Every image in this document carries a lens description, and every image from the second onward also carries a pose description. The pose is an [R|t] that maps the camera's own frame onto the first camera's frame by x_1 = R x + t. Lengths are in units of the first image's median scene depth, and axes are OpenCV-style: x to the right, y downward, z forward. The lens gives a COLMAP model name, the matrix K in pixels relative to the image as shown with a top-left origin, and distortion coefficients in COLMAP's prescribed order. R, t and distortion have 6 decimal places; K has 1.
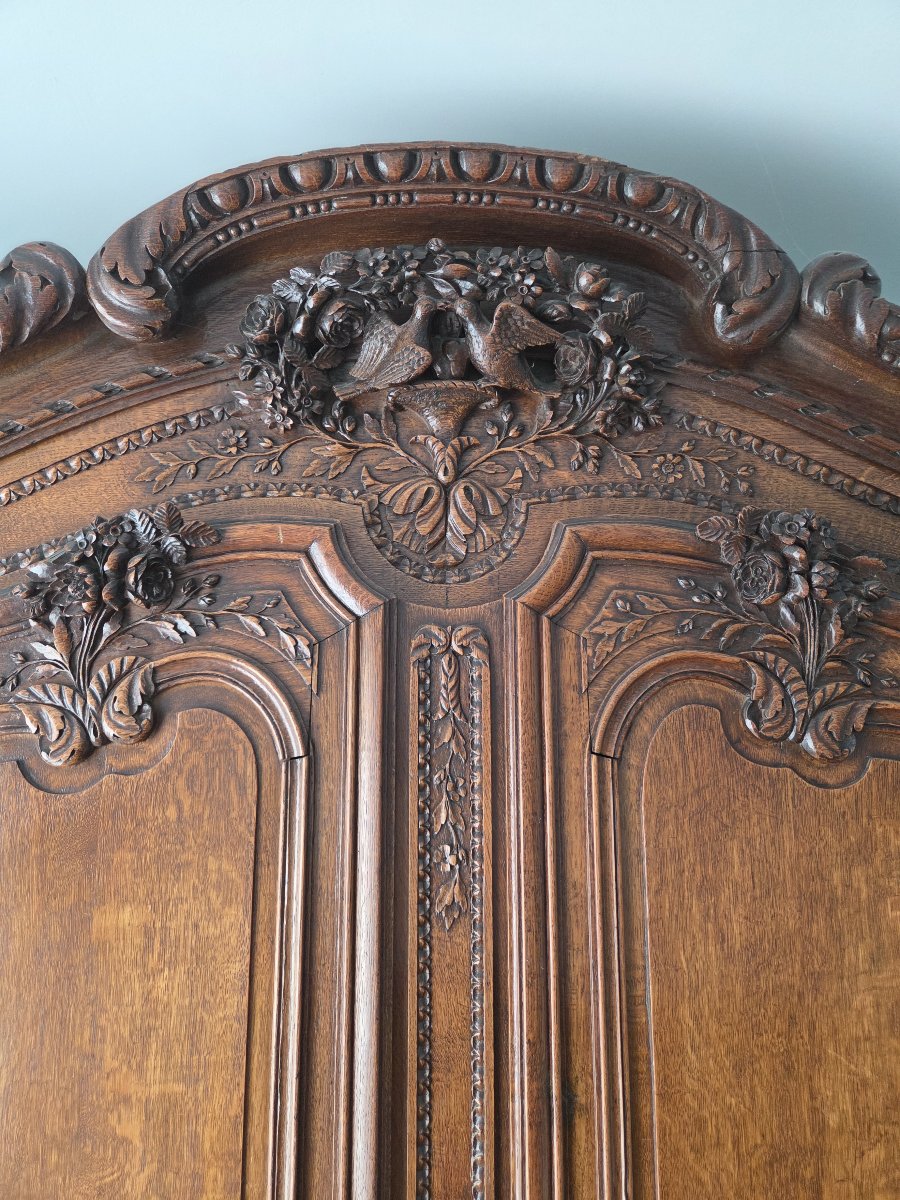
lens RADIAL K [[775.4, 0, 450.0], [0, 775.4, 600.0], [0, 0, 1]] dist [0.057917, -0.052635]
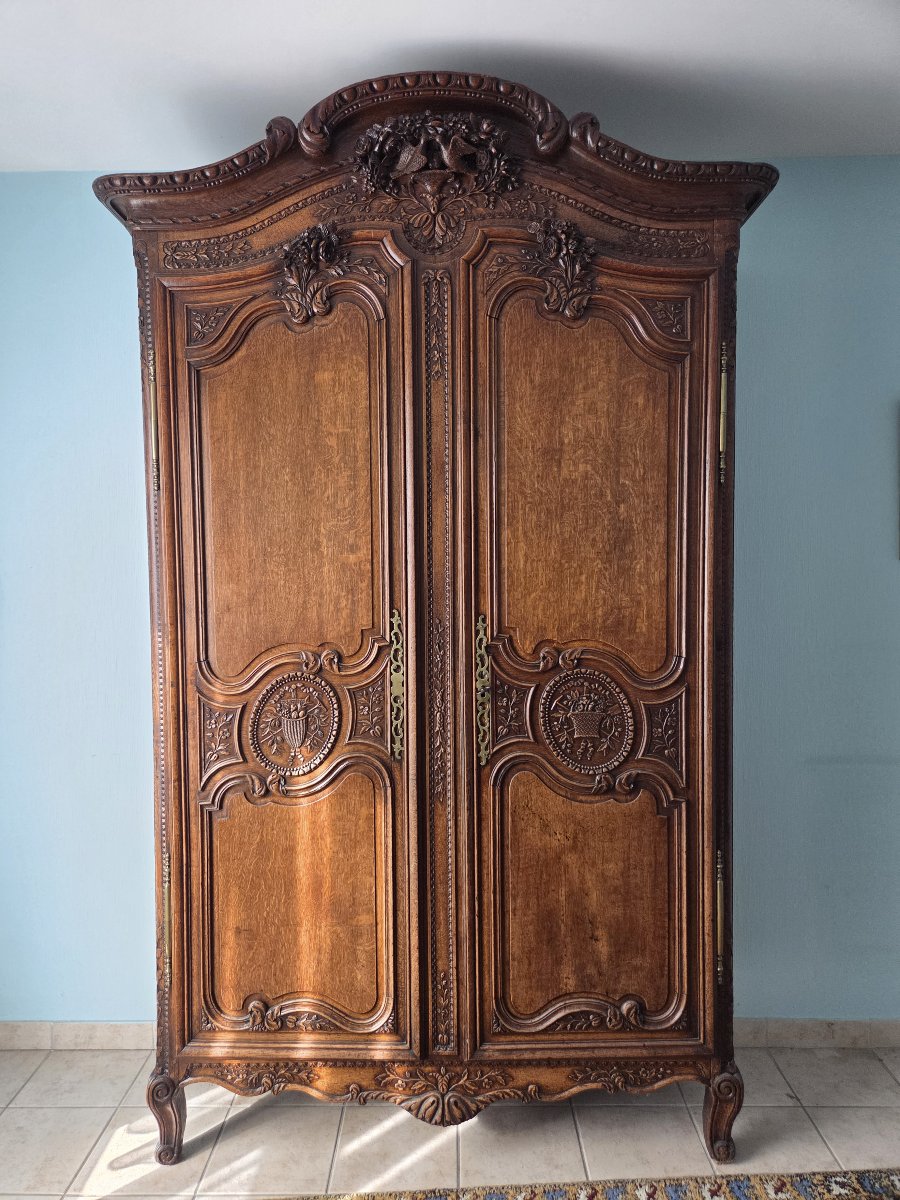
lens RADIAL K [[775.4, 0, 450.0], [0, 775.4, 600.0], [0, 0, 1]] dist [0.057917, -0.052635]
pose [[0.999281, -0.005485, -0.037515, 0.145844], [0.012735, 0.980548, 0.195864, 0.632750], [0.035711, -0.196201, 0.979913, -1.903873]]
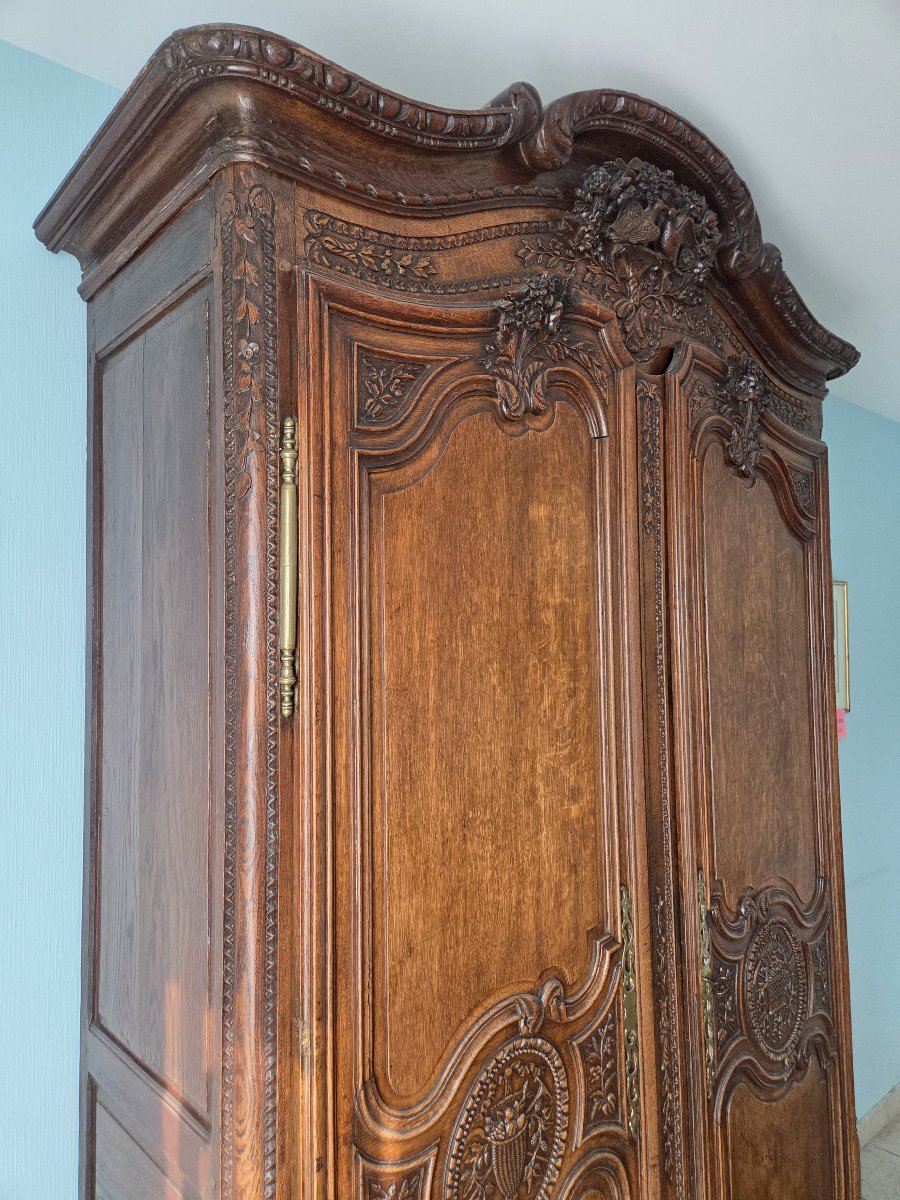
lens RADIAL K [[817.5, 0, 450.0], [0, 817.5, 600.0], [0, 0, 1]] dist [0.080050, -0.055819]
pose [[0.759252, 0.026810, 0.650244, -1.691801], [-0.084986, 0.994680, 0.058223, 0.492914], [-0.645224, -0.099468, 0.757491, -0.273009]]
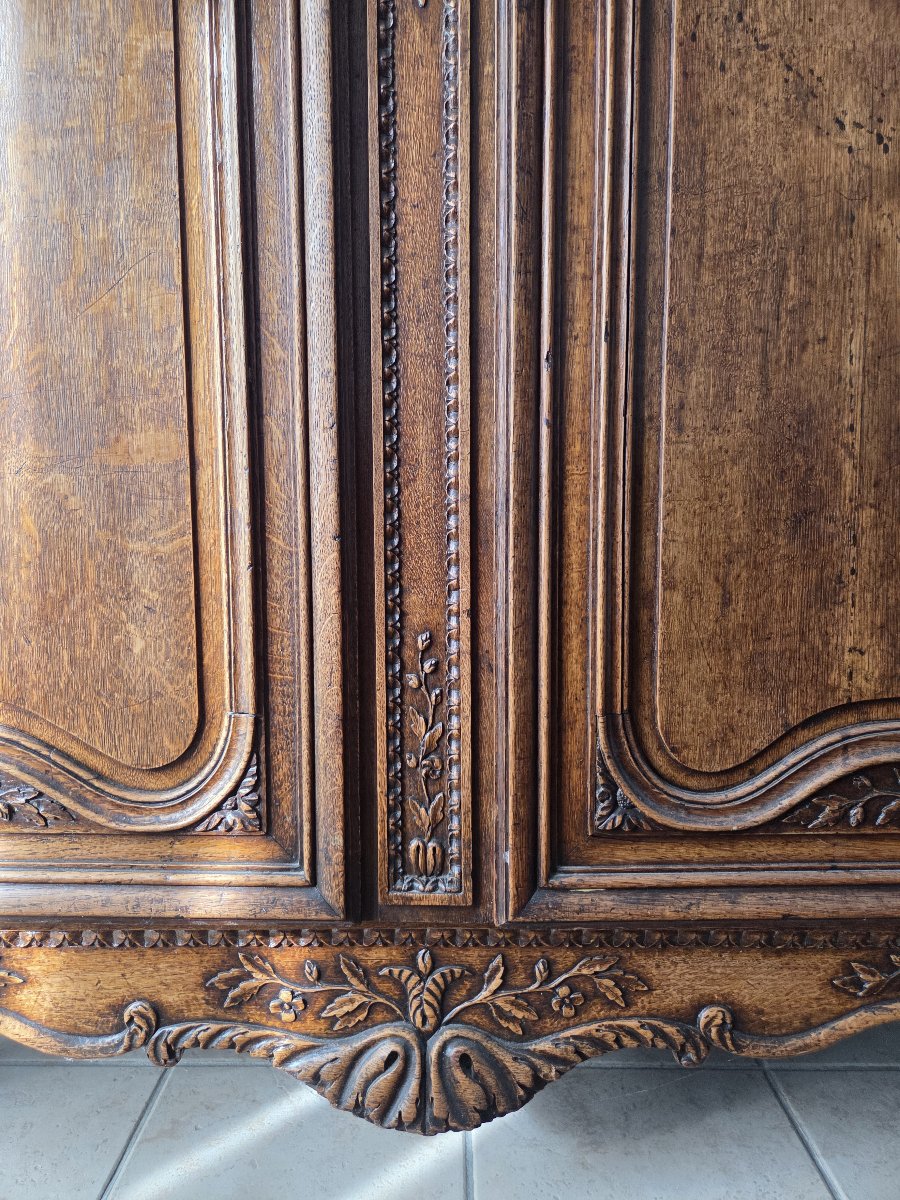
lens RADIAL K [[775.4, 0, 450.0], [0, 775.4, 600.0], [0, 0, 1]] dist [0.057917, -0.052635]
pose [[0.999307, 0.003698, -0.037029, 0.062915], [0.005628, 0.968583, 0.248628, 2.286036], [0.036785, -0.248664, 0.967891, -0.163096]]
